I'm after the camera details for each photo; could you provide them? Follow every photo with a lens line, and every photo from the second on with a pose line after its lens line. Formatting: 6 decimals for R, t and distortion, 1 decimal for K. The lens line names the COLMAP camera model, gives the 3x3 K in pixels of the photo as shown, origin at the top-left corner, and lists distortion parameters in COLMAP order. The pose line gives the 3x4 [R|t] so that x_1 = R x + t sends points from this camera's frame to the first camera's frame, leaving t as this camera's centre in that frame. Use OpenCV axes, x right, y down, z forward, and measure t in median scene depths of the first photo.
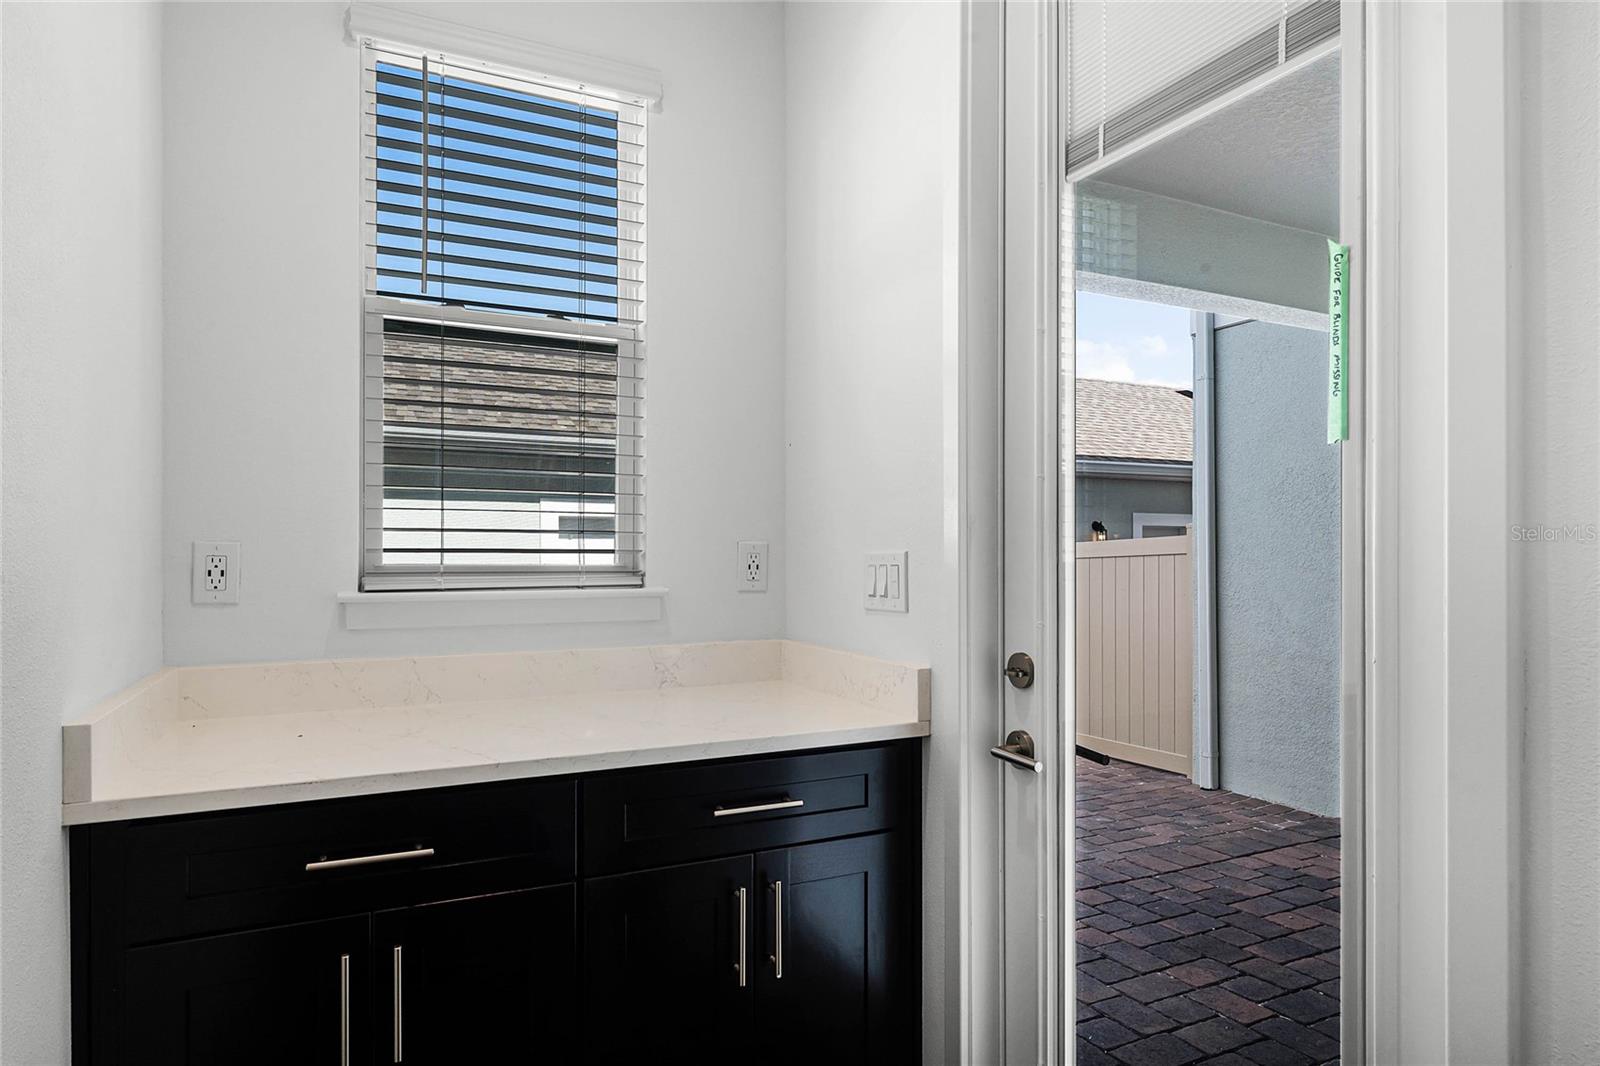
lens RADIAL K [[895.6, 0, 796.9], [0, 895.6, 555.3], [0, 0, 1]] dist [0.003010, 0.000506]
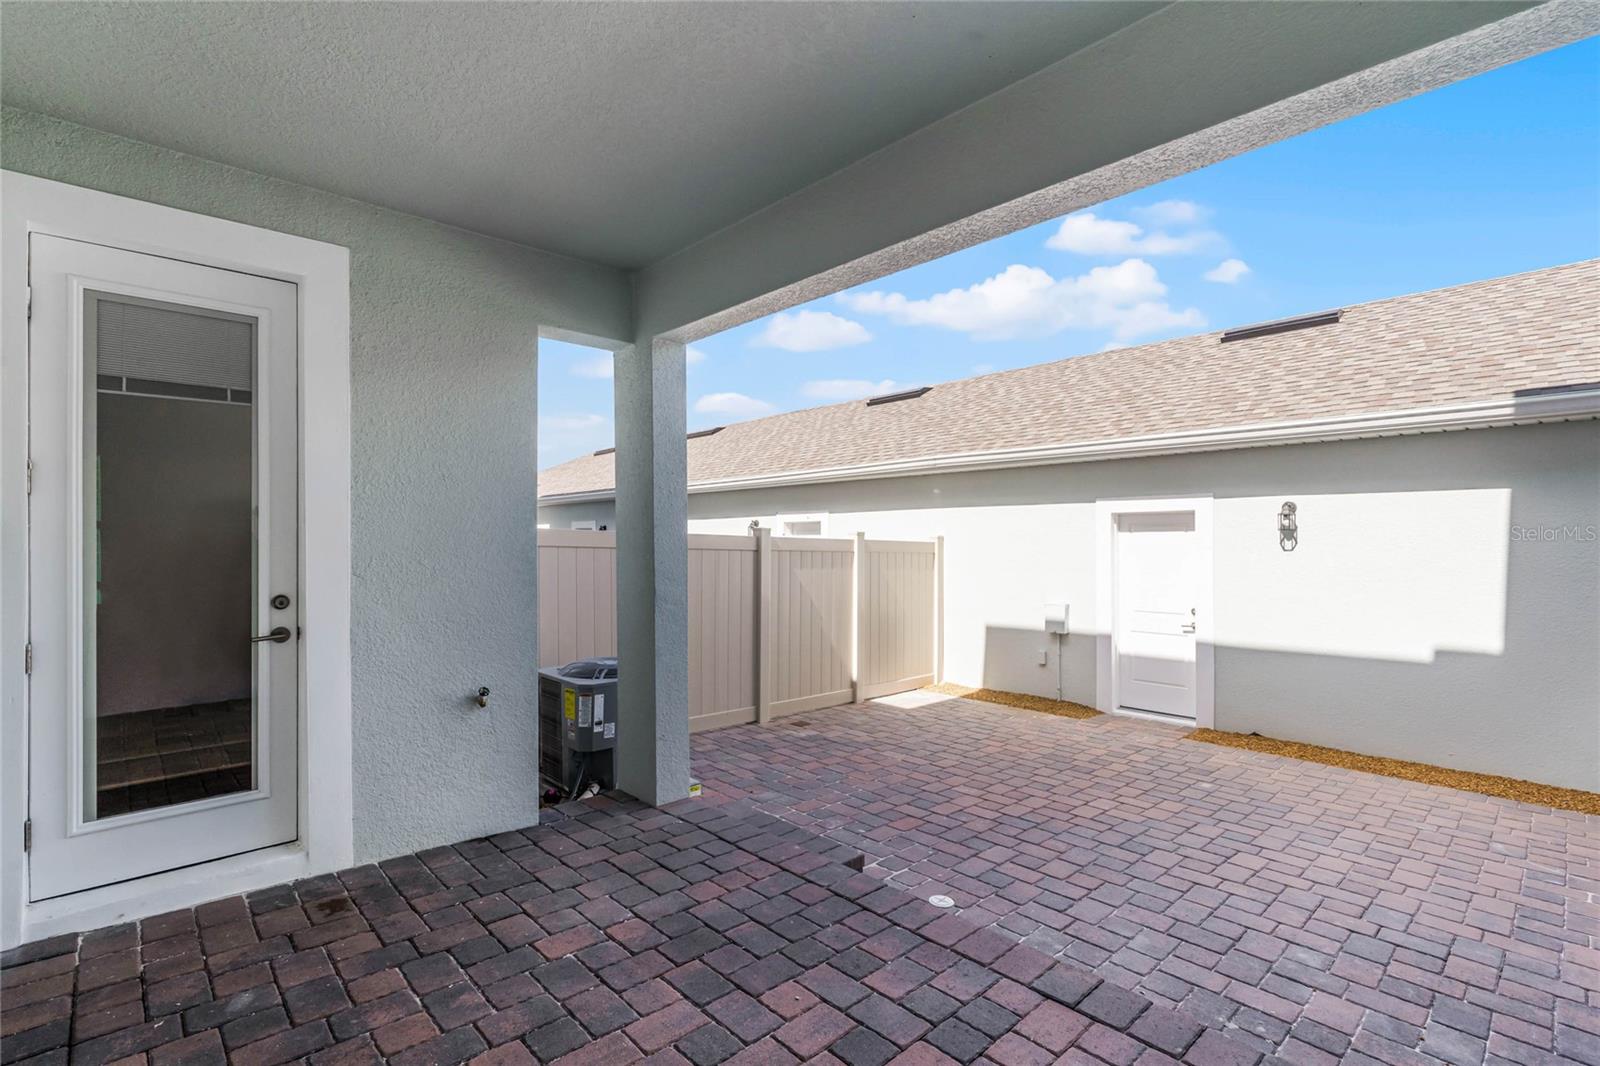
lens RADIAL K [[713.0, 0, 806.6], [0, 713.0, 536.5], [0, 0, 1]] dist [-0.003516, -0.000238]
pose [[0.324506, -0.005617, -0.945867, 1.013549], [0.000077, 0.999983, -0.005912, -0.015679], [0.945884, 0.001846, 0.324500, 0.683605]]
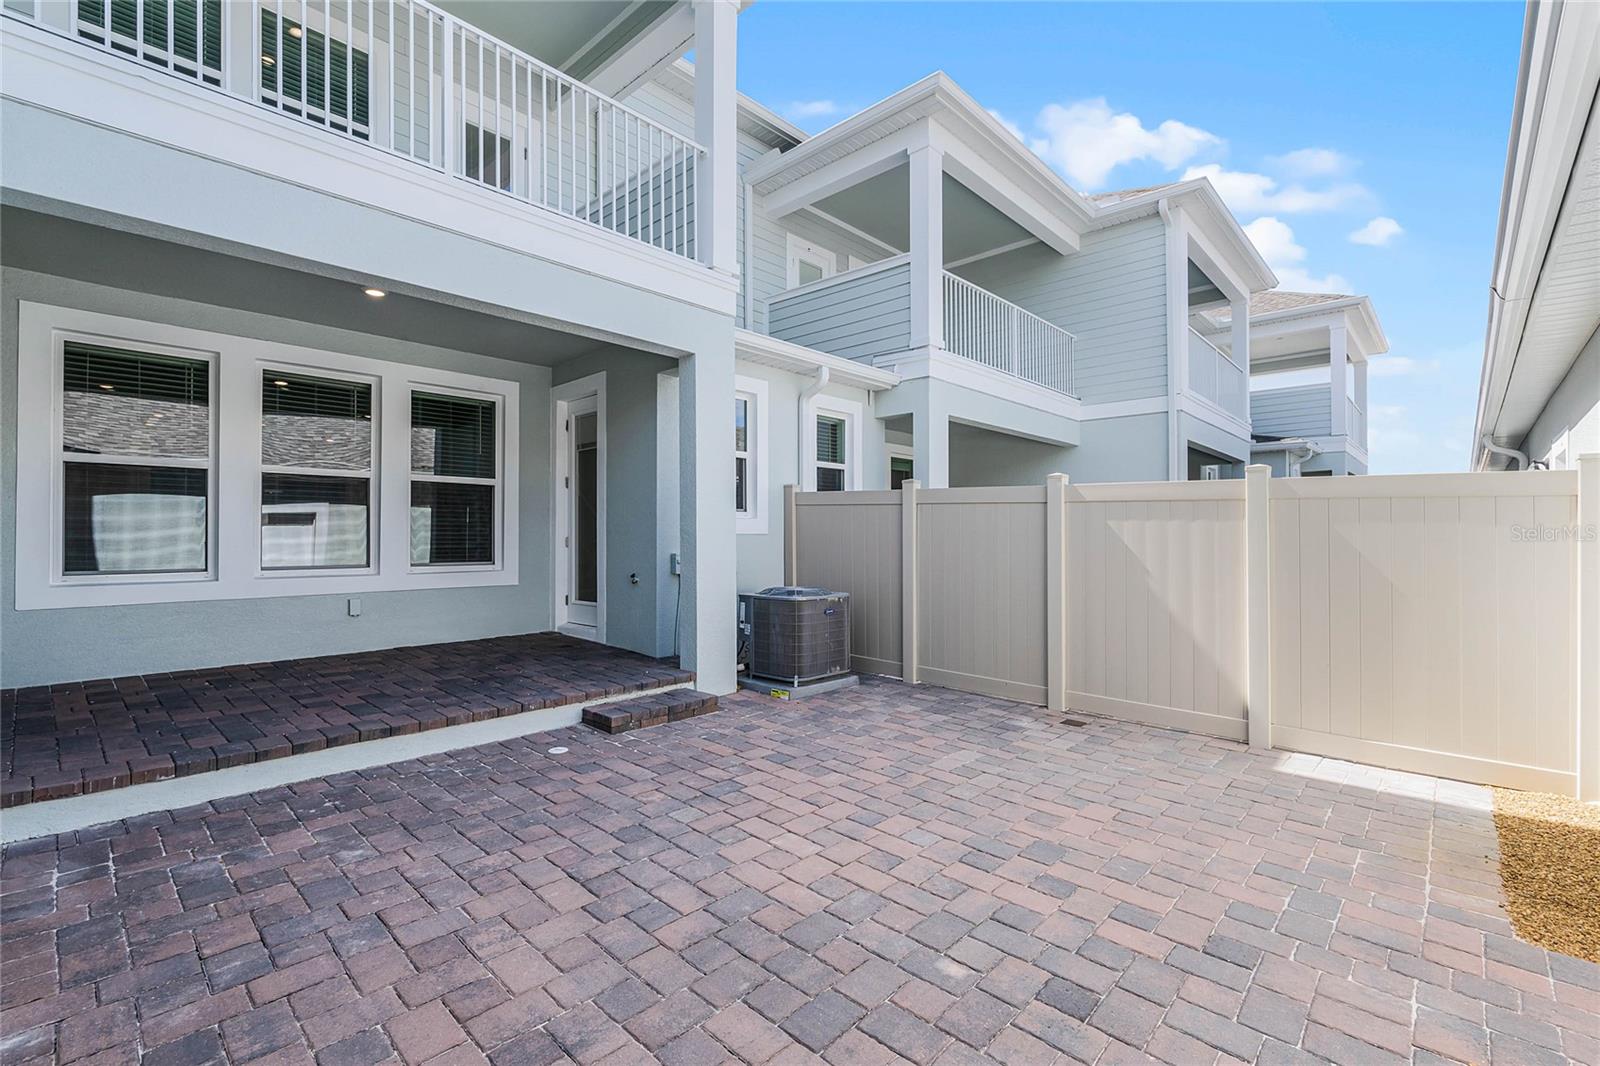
lens RADIAL K [[713.0, 0, 806.6], [0, 713.0, 536.5], [0, 0, 1]] dist [-0.003516, -0.000238]
pose [[-0.921541, 0.000876, -0.388280, 0.335749], [0.003642, 0.999973, -0.006389, 0.089294], [0.388264, -0.007302, -0.921519, 2.290419]]
